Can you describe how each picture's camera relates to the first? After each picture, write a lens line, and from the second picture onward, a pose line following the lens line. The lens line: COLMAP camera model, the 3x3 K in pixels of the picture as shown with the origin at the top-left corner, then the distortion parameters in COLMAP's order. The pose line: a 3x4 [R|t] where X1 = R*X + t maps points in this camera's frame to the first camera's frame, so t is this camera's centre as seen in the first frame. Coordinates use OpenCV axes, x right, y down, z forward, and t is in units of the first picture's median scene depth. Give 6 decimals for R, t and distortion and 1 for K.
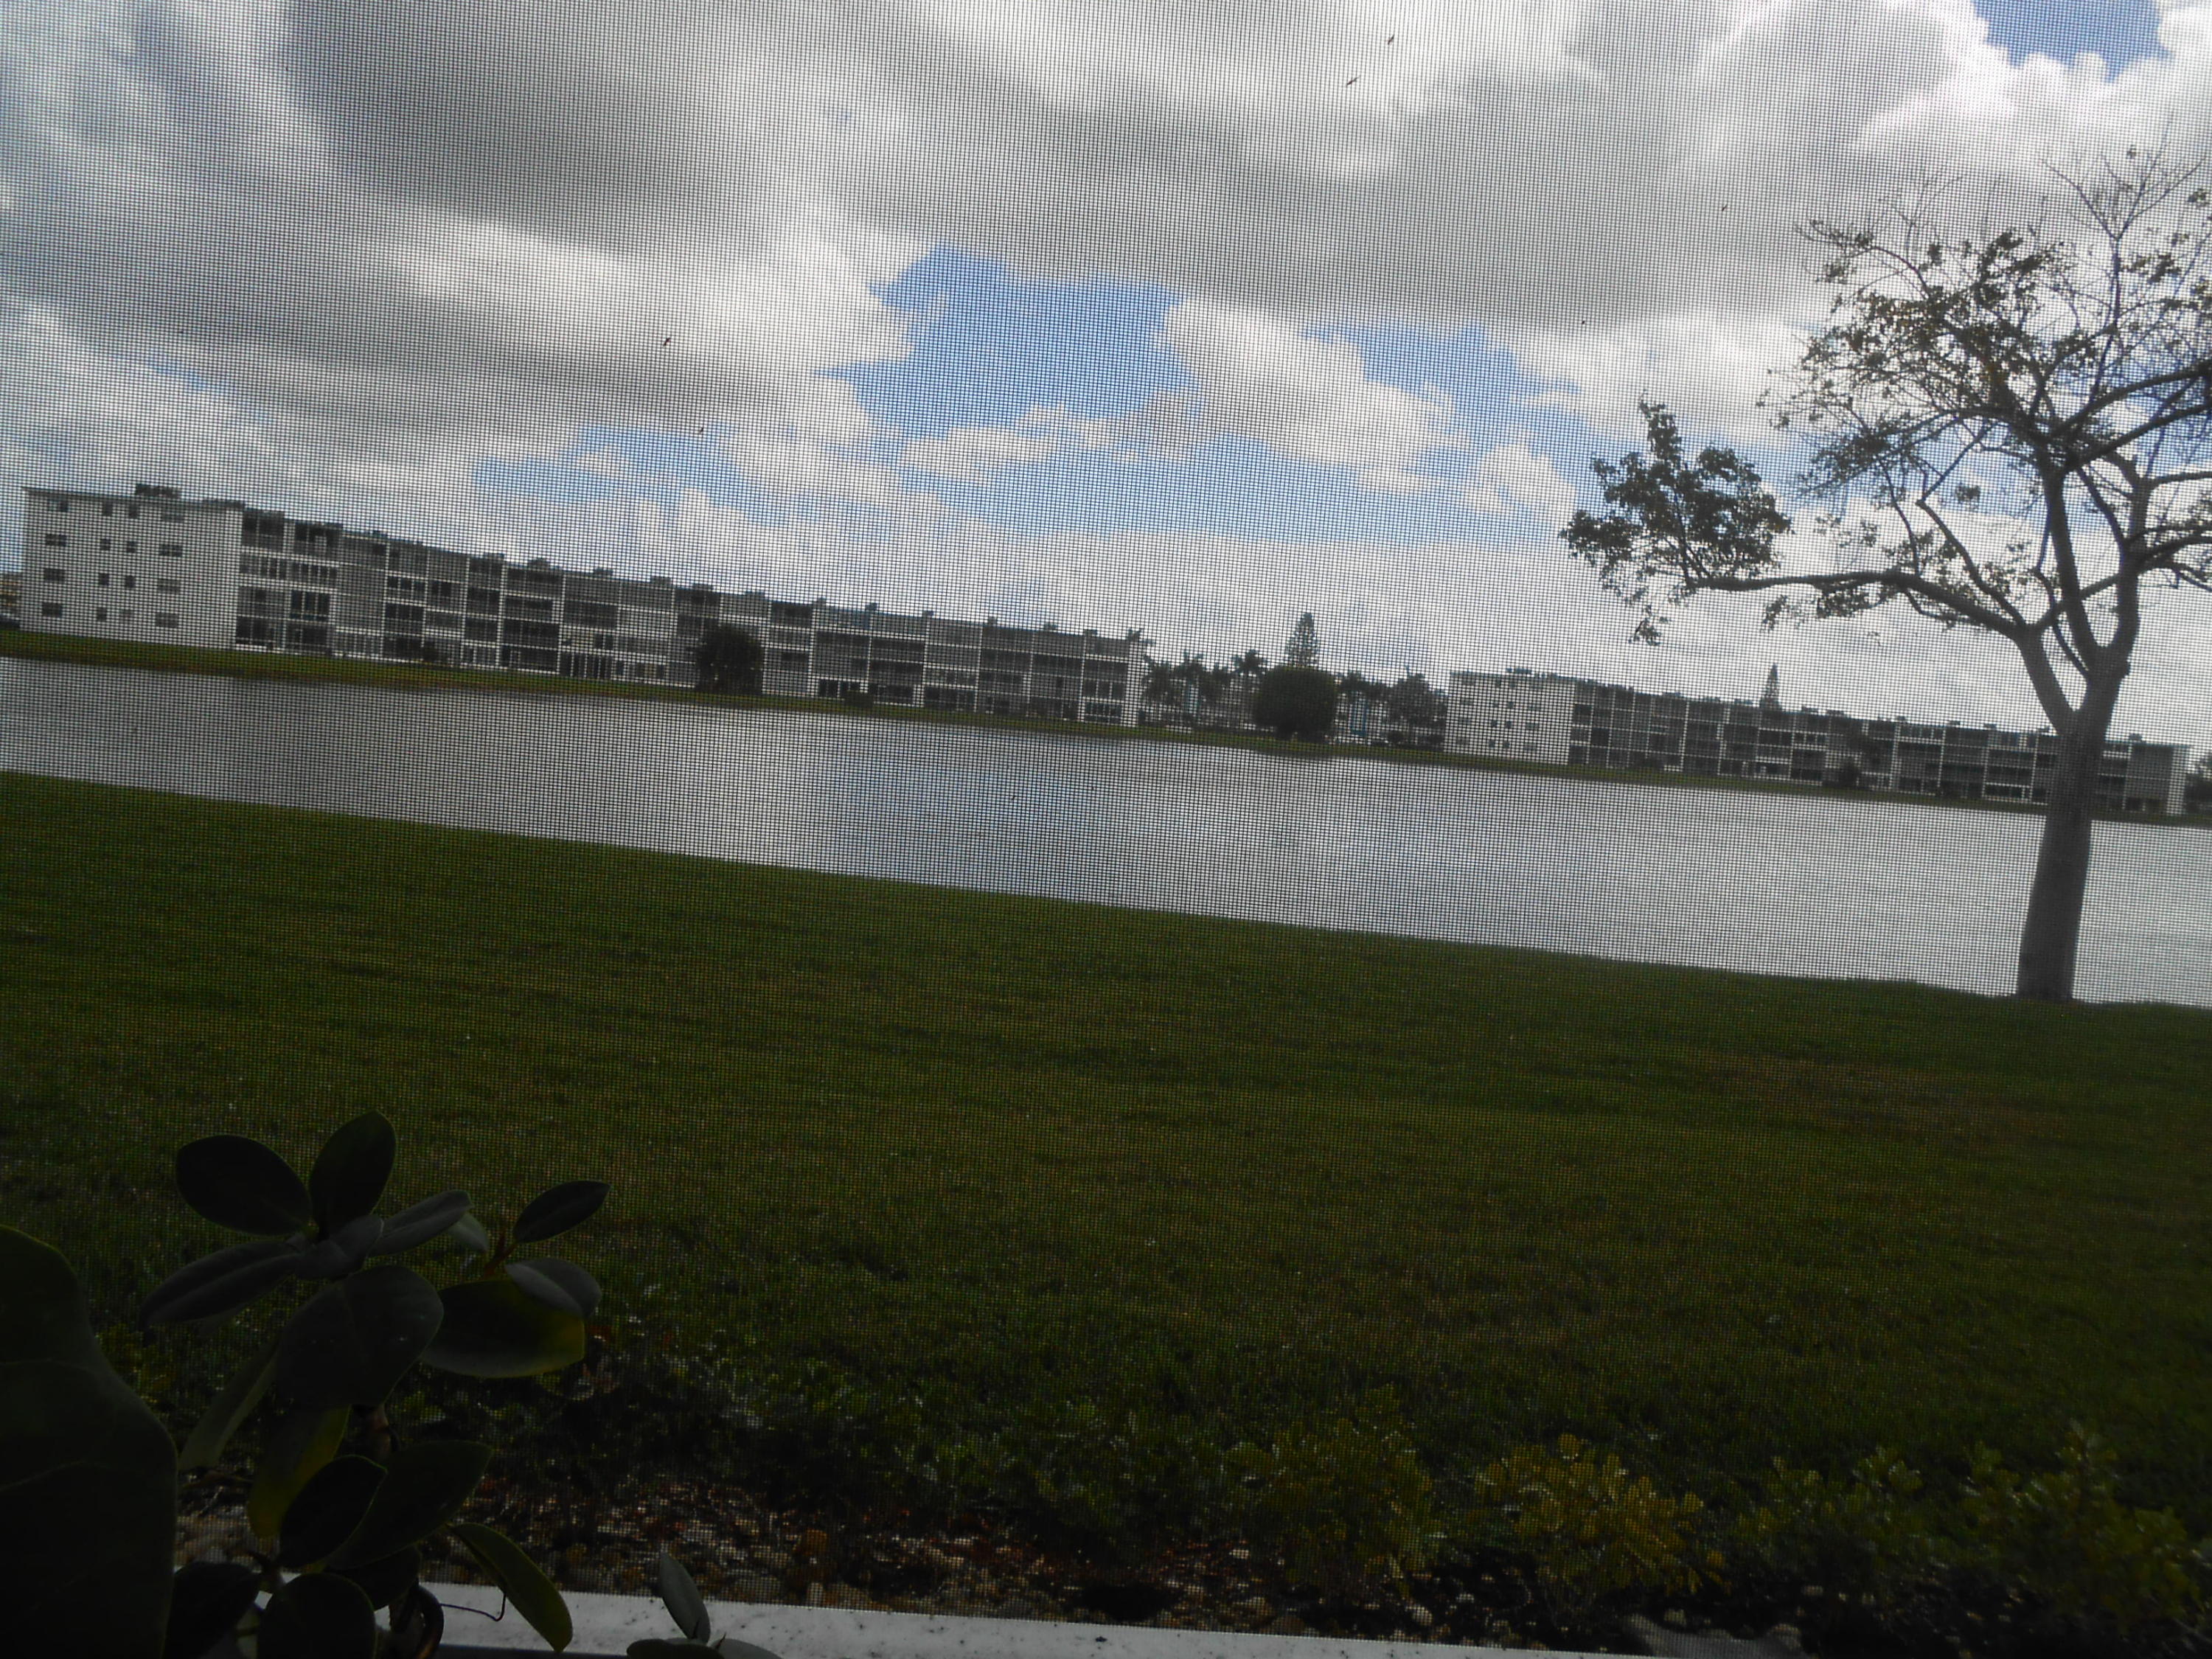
lens RADIAL K [[1699.1, 0, 1096.9], [0, 1699.1, 812.1], [0, 0, 1]] dist [-0.043728, 0.045296]
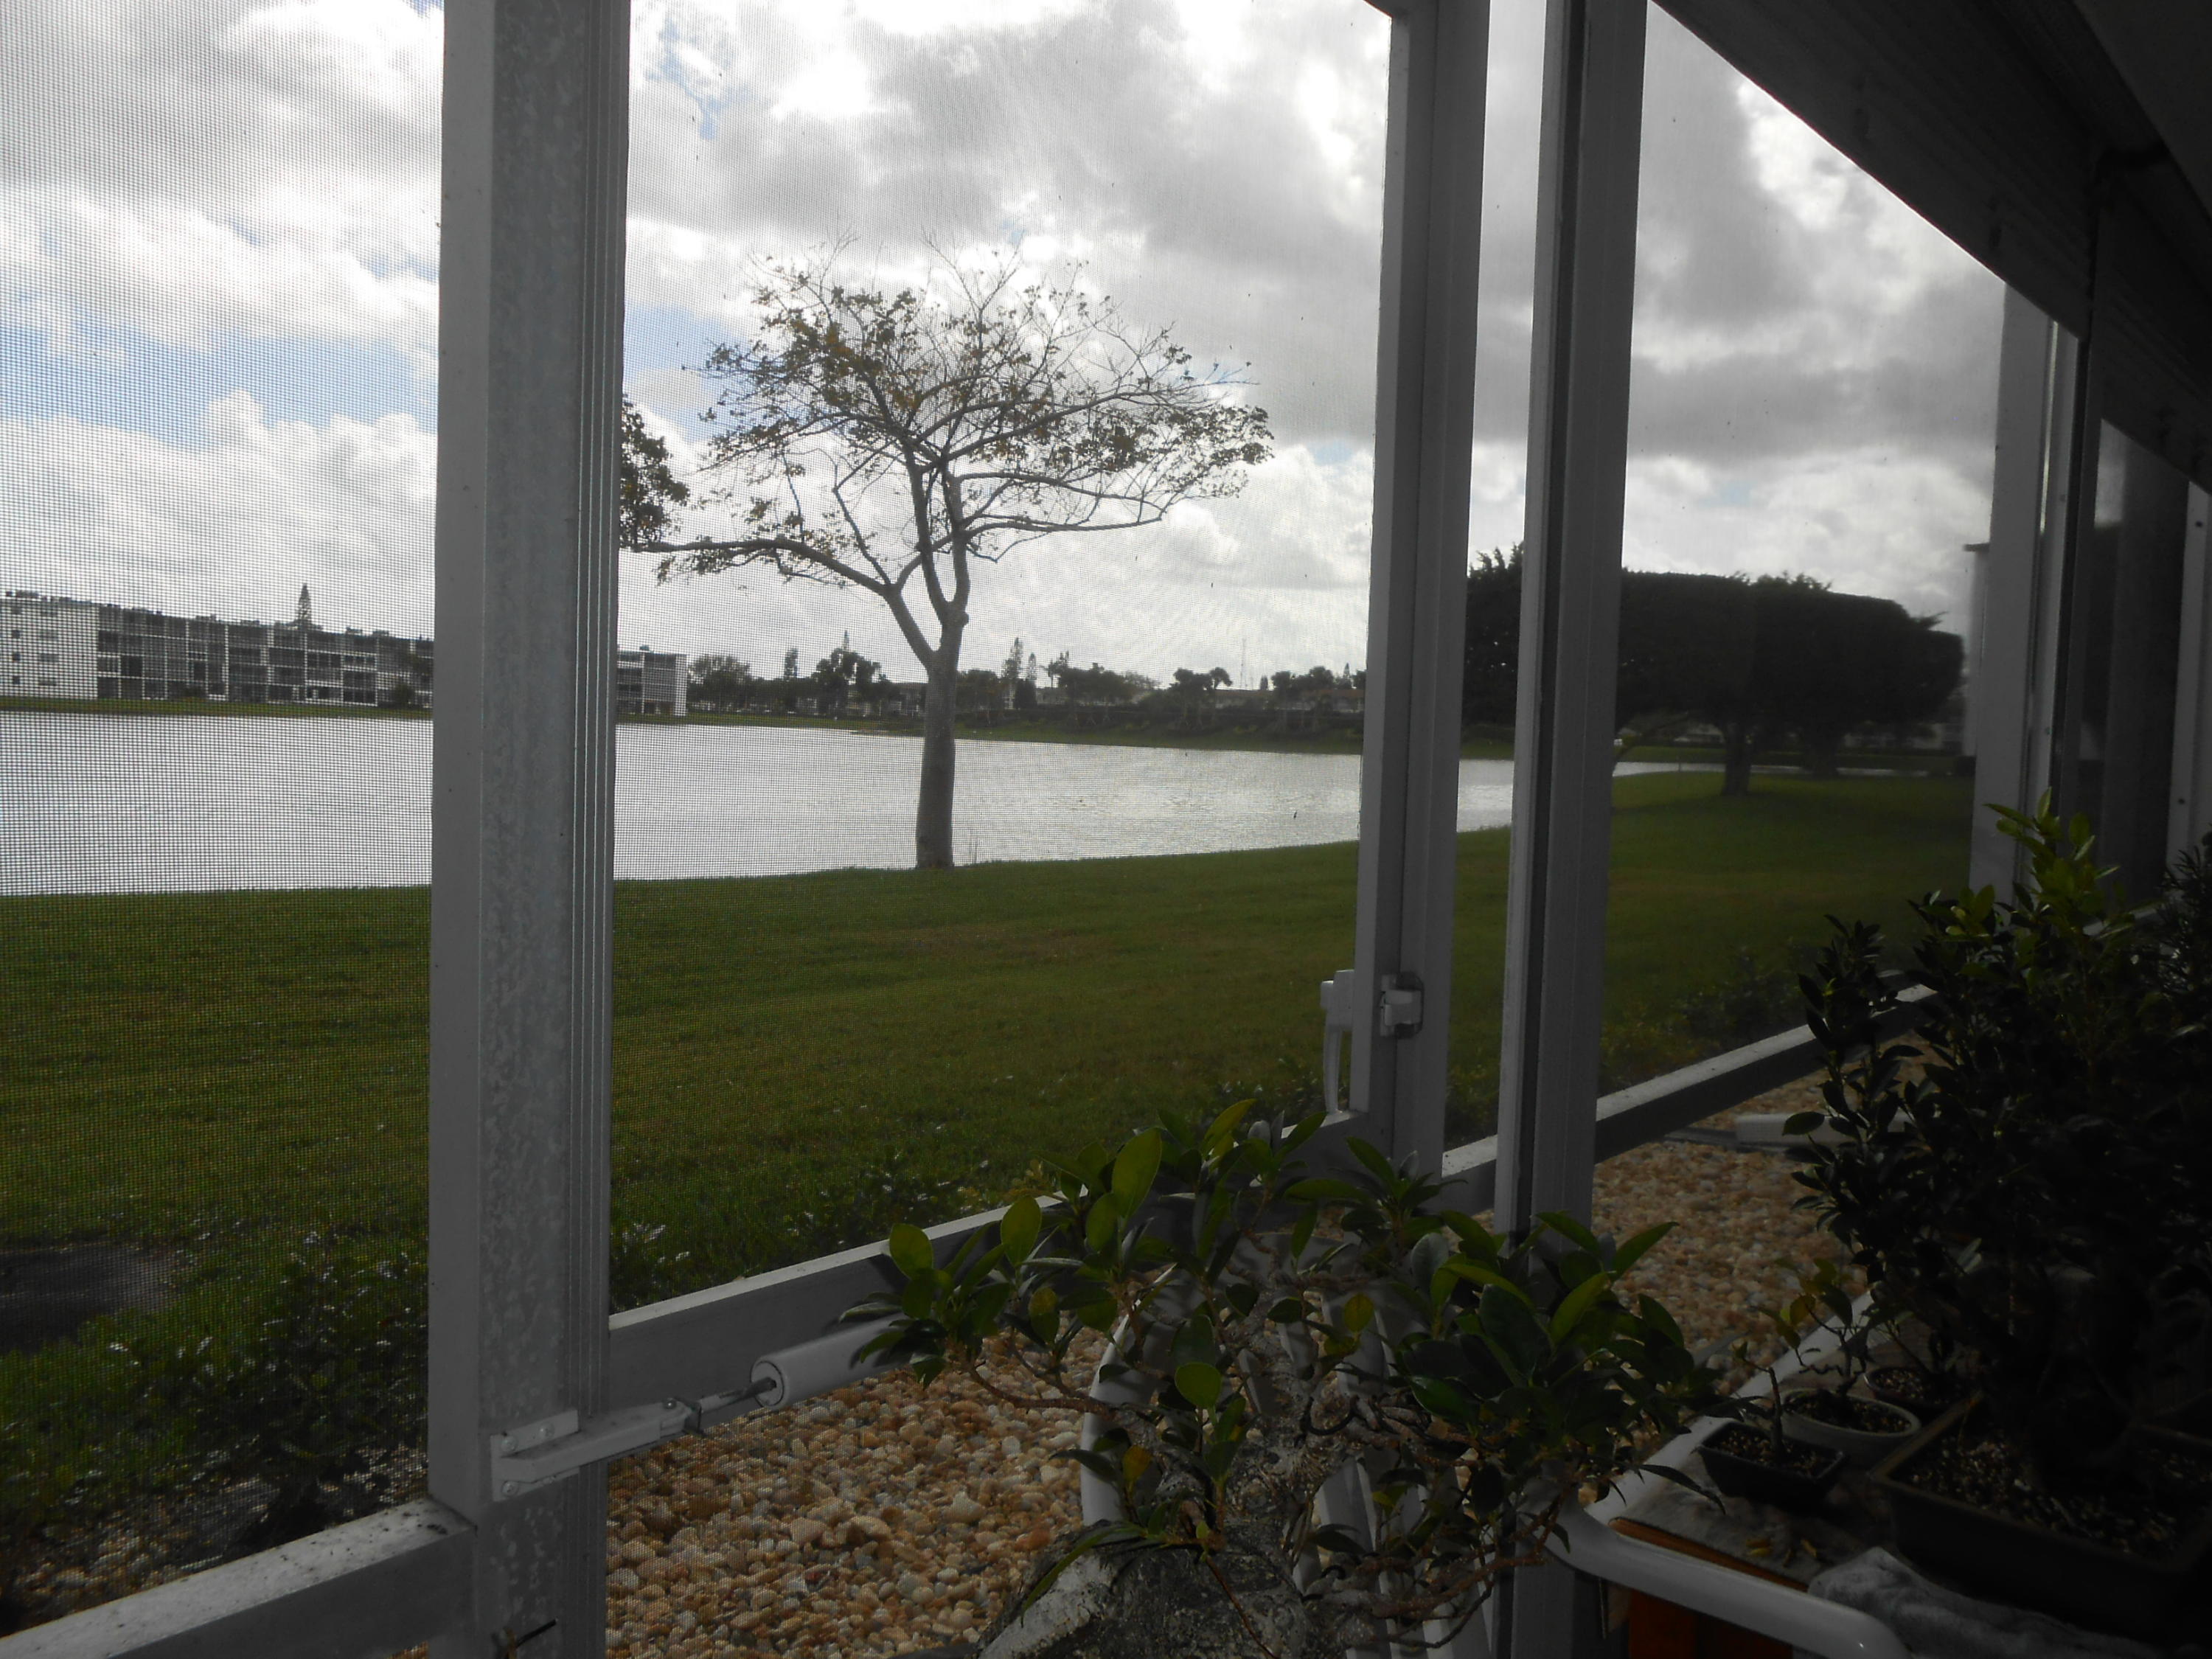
lens RADIAL K [[1699.1, 0, 1102.0], [0, 1699.1, 831.0], [0, 0, 1]] dist [-0.043728, 0.045296]
pose [[0.680211, -0.105923, 0.725323, -0.264810], [0.063237, 0.994295, 0.085899, -0.022550], [-0.730284, -0.012562, 0.683028, -0.005344]]
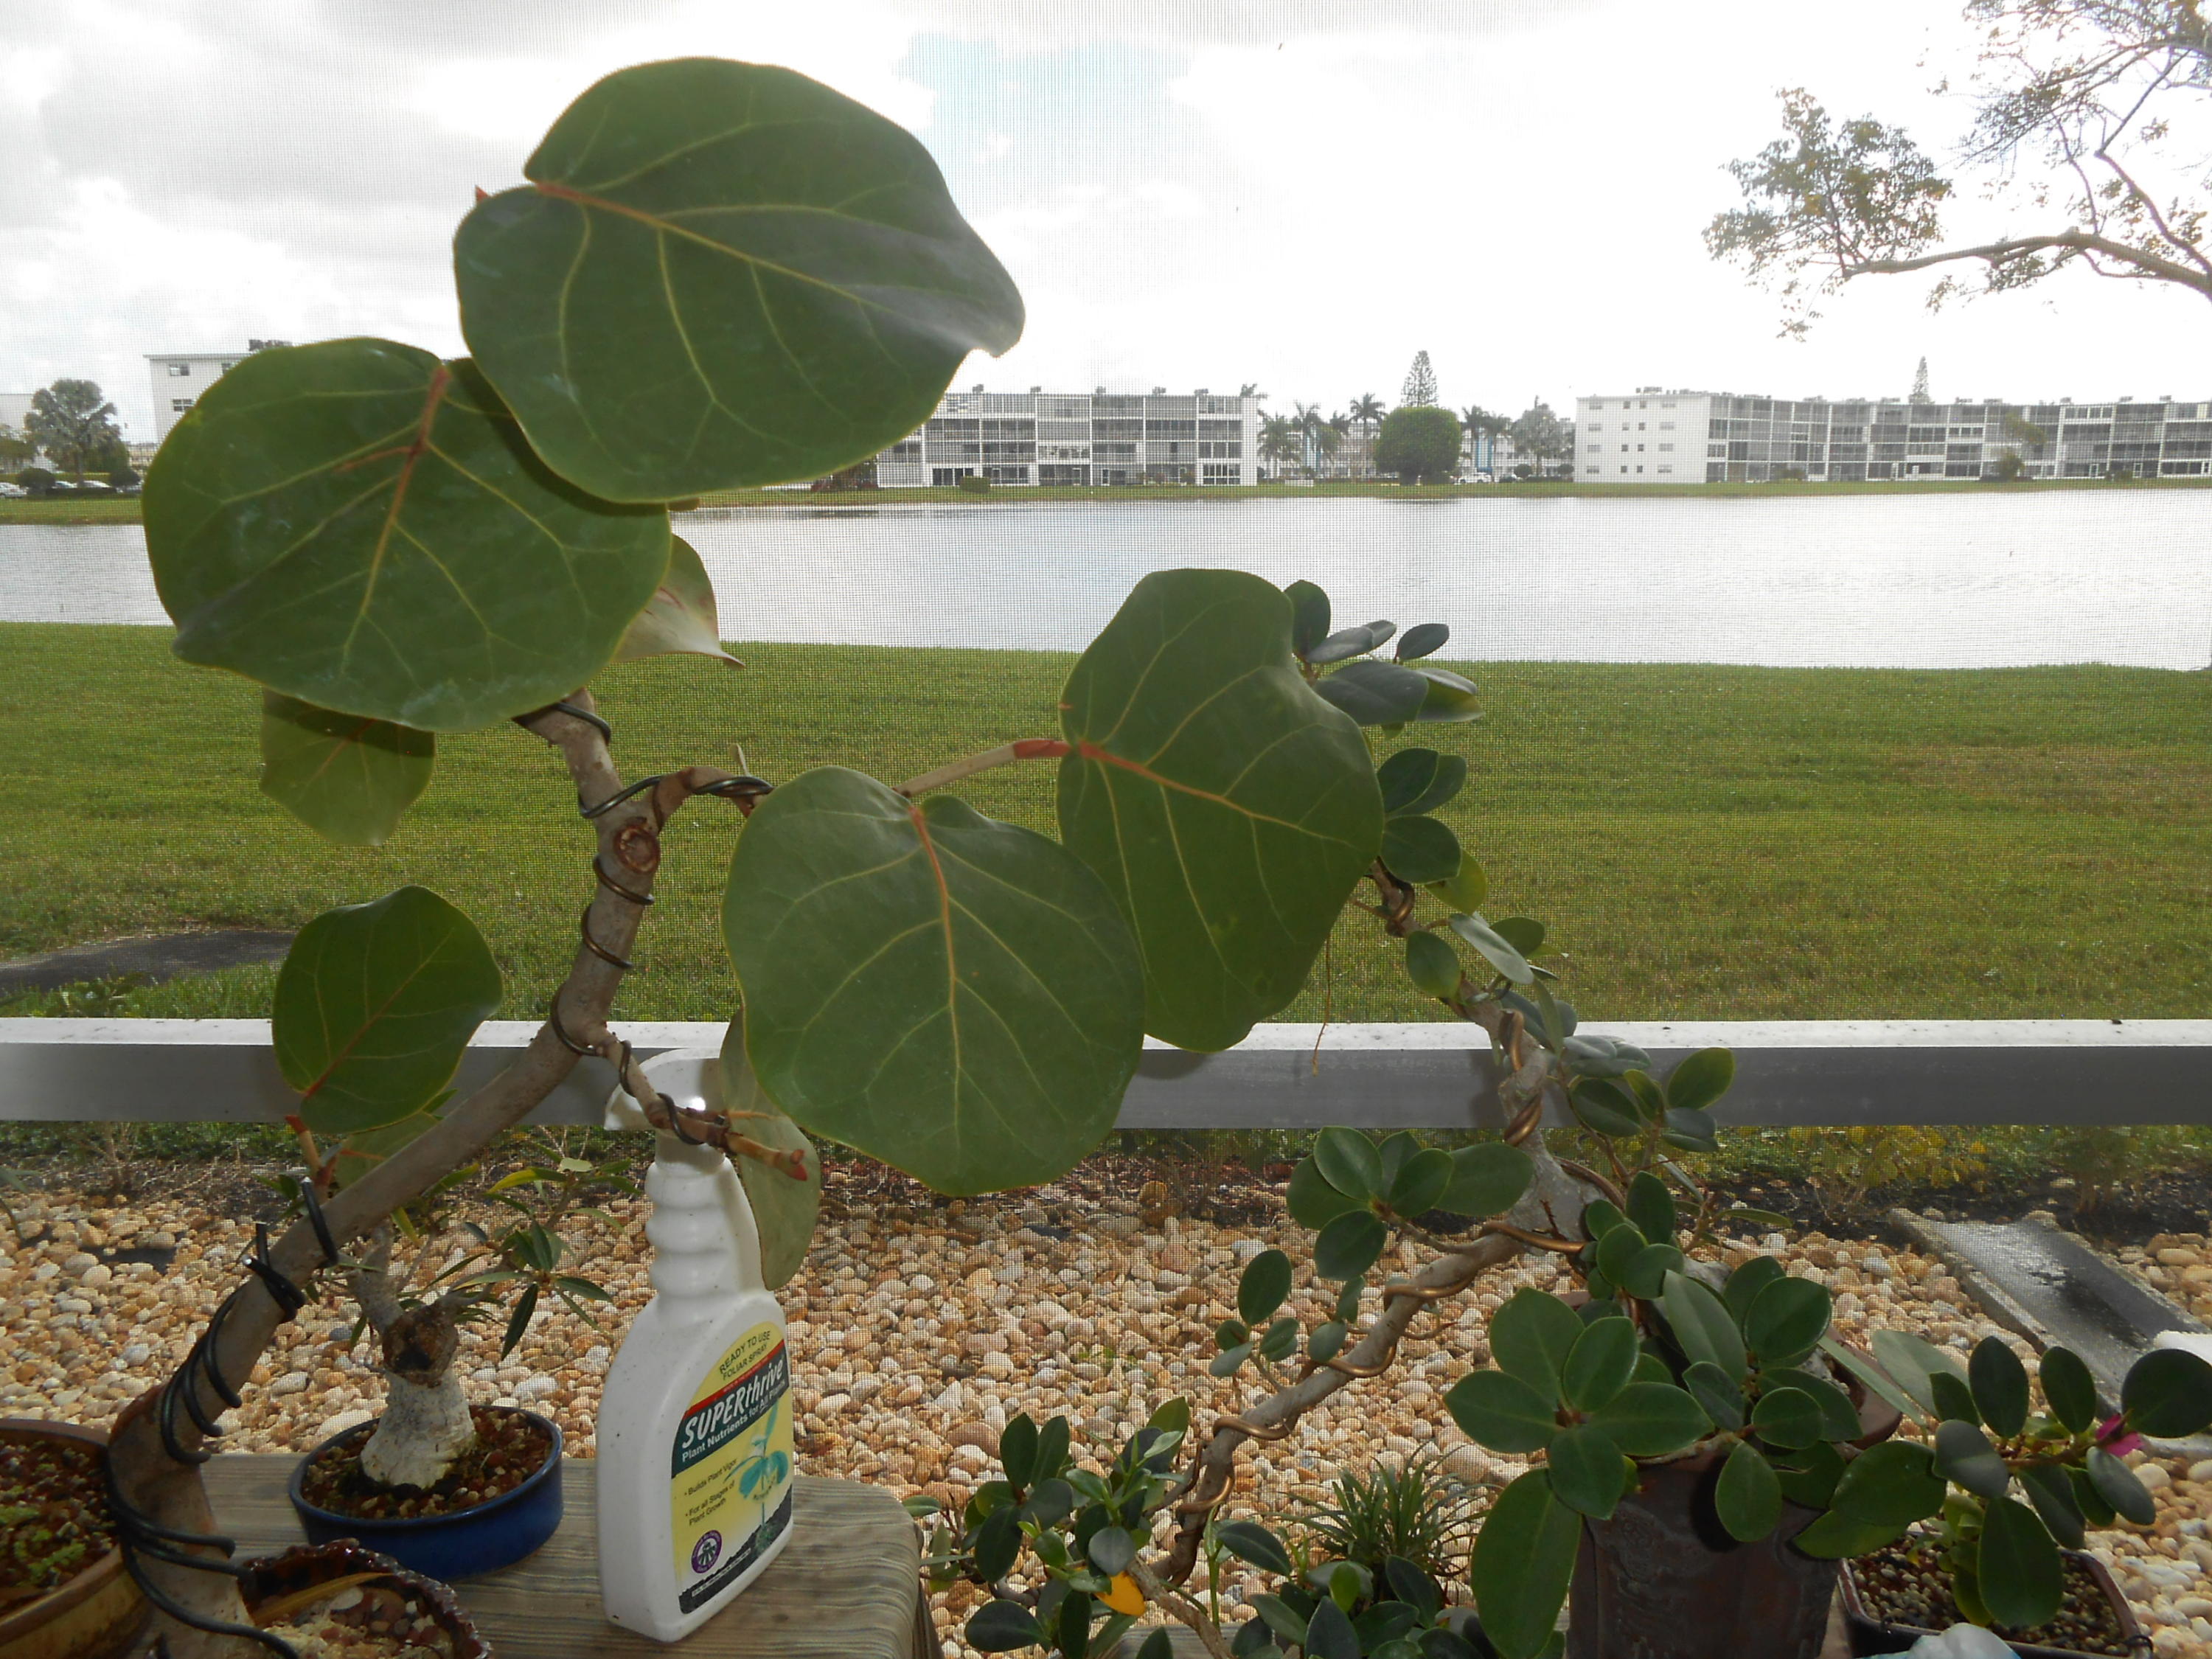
lens RADIAL K [[1699.1, 0, 1096.9], [0, 1699.1, 816.2], [0, 0, 1]] dist [-0.043728, 0.045296]
pose [[0.993158, -0.081226, -0.083906, -0.016083], [0.091876, 0.986977, 0.132039, 0.005454], [0.072089, -0.138845, 0.987687, -0.016416]]
